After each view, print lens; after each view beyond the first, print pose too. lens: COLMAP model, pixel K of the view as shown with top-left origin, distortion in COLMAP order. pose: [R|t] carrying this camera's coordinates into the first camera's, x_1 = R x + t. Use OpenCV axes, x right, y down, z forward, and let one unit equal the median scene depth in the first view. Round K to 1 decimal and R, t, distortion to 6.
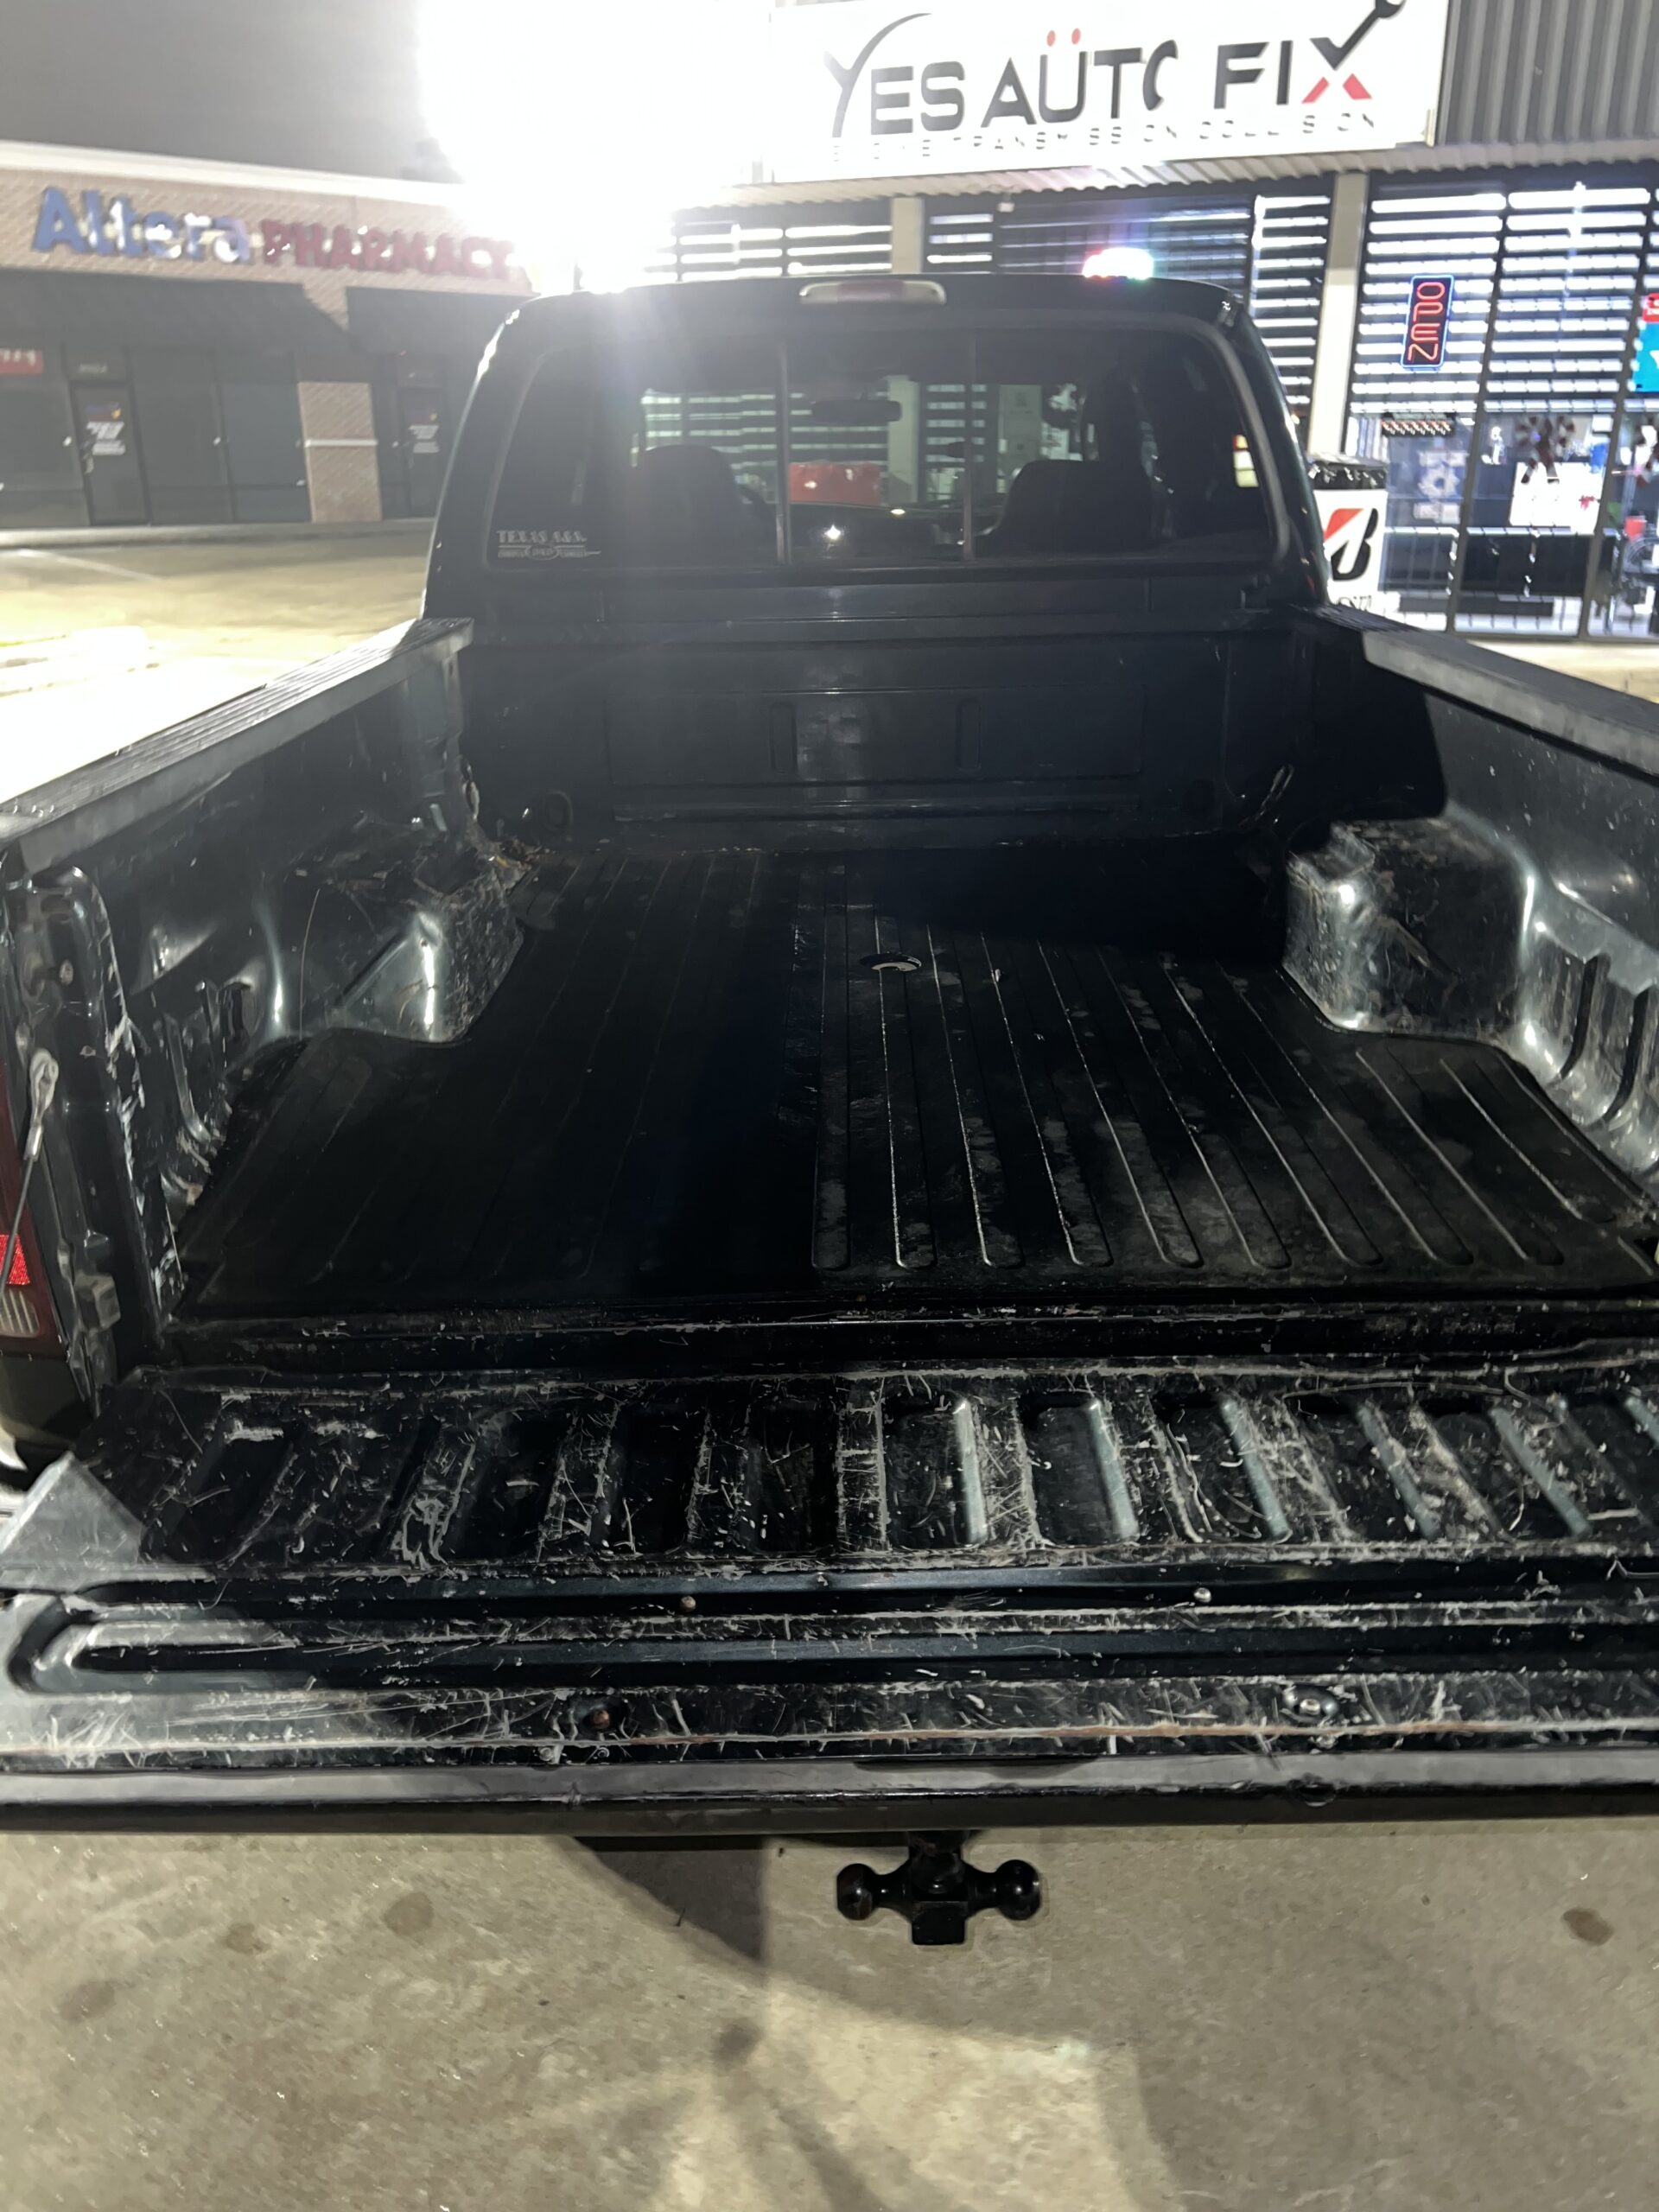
lens RADIAL K [[1671.2, 0, 837.3], [0, 1671.2, 1094.2], [0, 0, 1]] dist [0.029258, -0.031926]
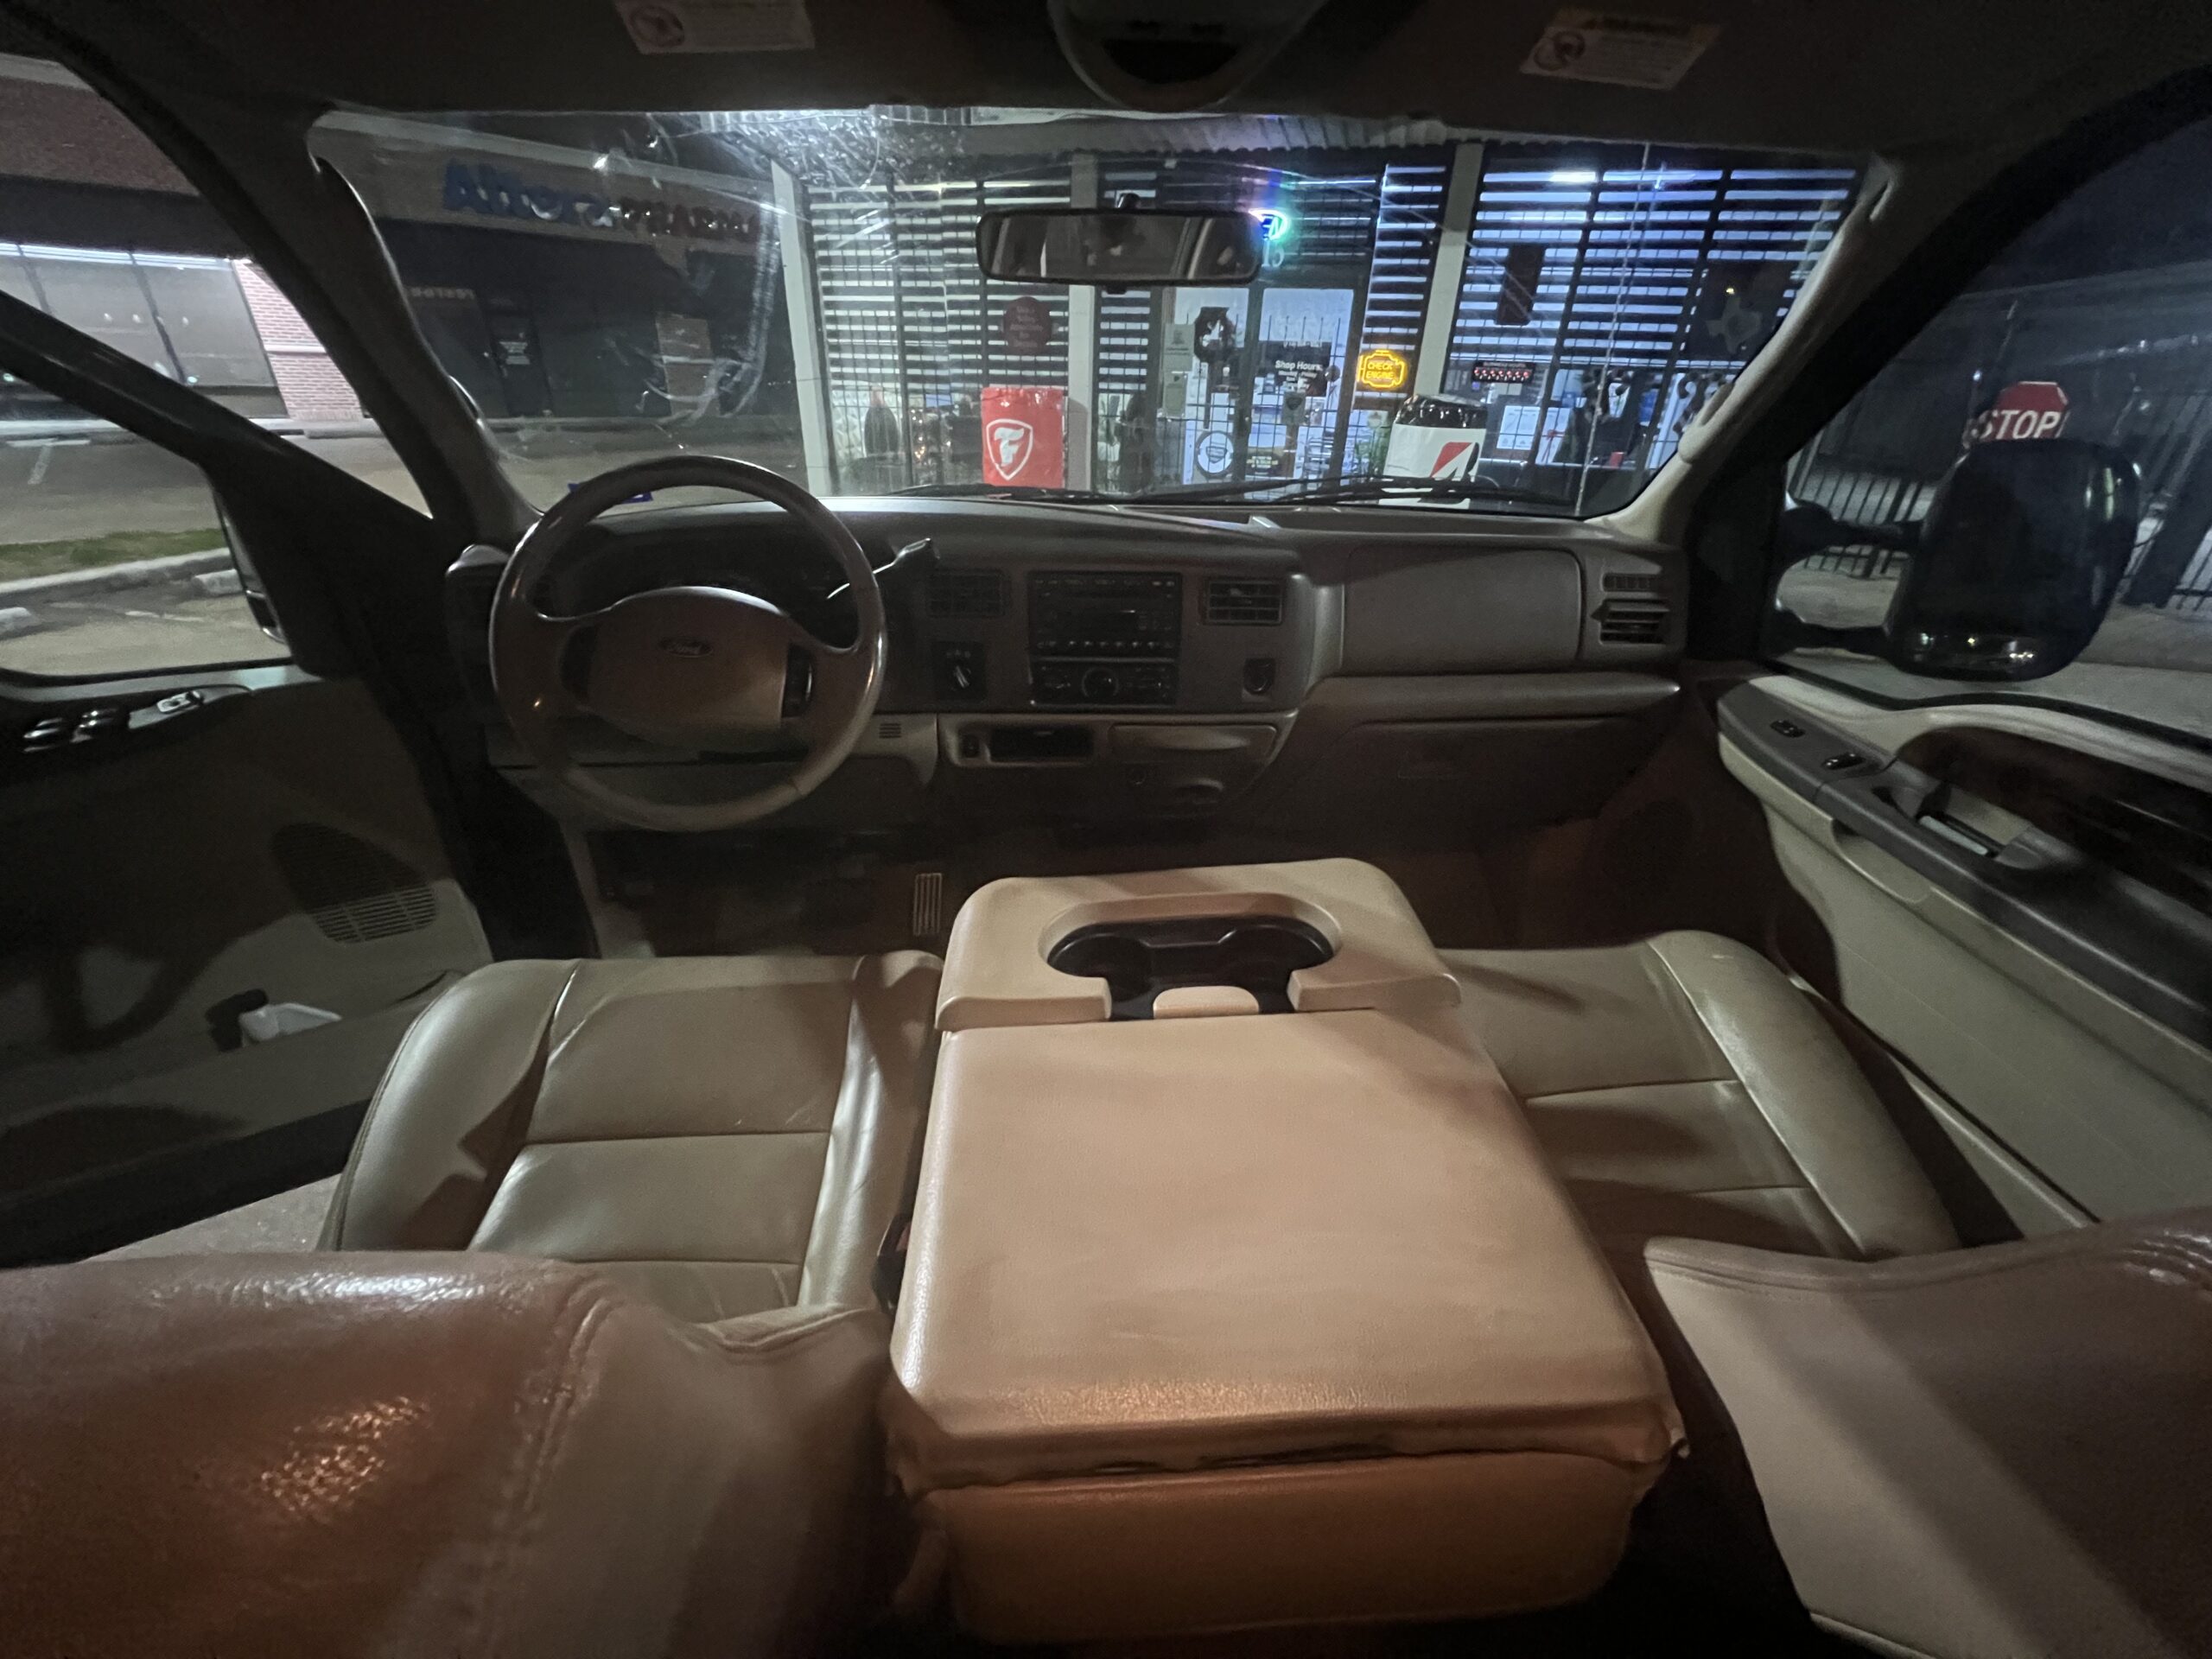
lens RADIAL K [[883.4, 0, 1117.1], [0, 883.4, 837.2], [0, 0, 1]] dist [-0.005670, 0.001162]
pose [[0.995239, -0.013850, 0.096474, -0.001922], [0.003066, 0.993810, 0.111050, -0.138061], [-0.097414, -0.110226, 0.989121, 0.365220]]
